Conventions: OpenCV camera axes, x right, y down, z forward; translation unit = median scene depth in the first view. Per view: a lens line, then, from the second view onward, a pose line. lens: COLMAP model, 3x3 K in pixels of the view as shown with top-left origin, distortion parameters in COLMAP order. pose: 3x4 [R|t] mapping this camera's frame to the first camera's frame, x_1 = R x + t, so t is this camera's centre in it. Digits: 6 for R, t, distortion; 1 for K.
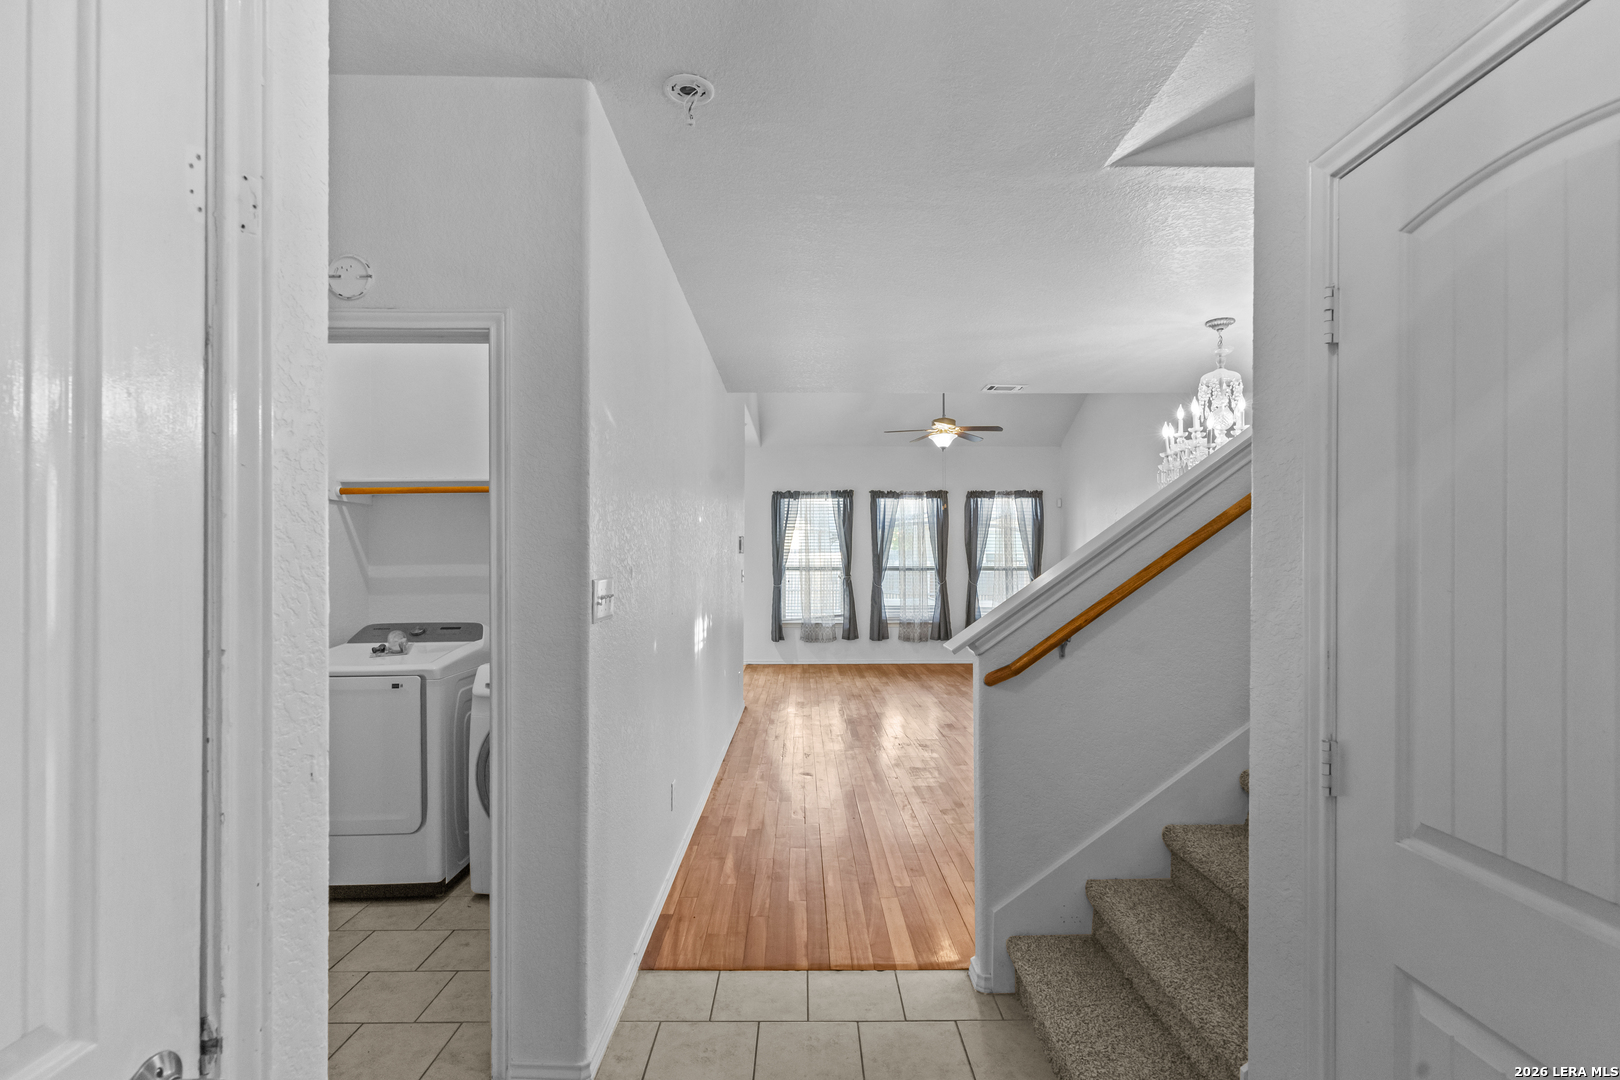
lens RADIAL K [[767.5, 0, 811.2], [0, 767.5, 552.8], [0, 0, 1]] dist [-0.001490, 0.000302]
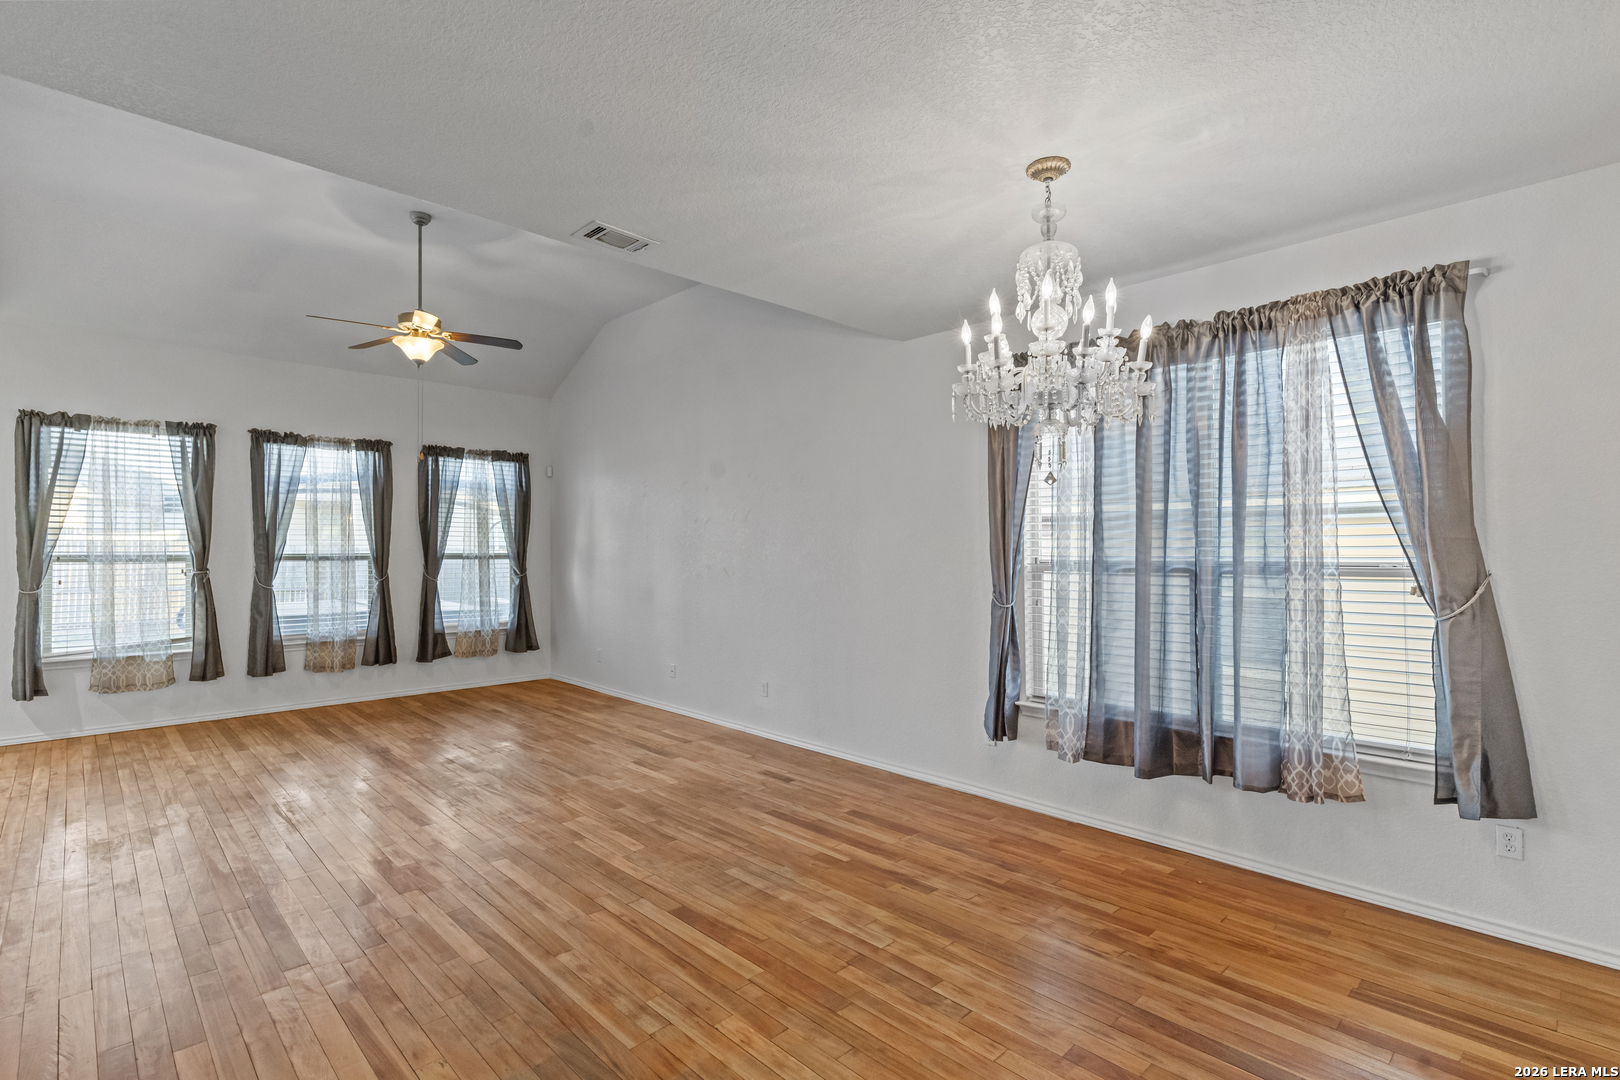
lens RADIAL K [[767.5, 0, 819.3], [0, 767.5, 541.9], [0, 0, 1]] dist [-0.001490, 0.000302]
pose [[0.726606, 0.007549, 0.687013, -0.012170], [-0.010690, 0.999943, 0.000319, 0.002974], [-0.686971, -0.007577, 0.726645, 0.252380]]
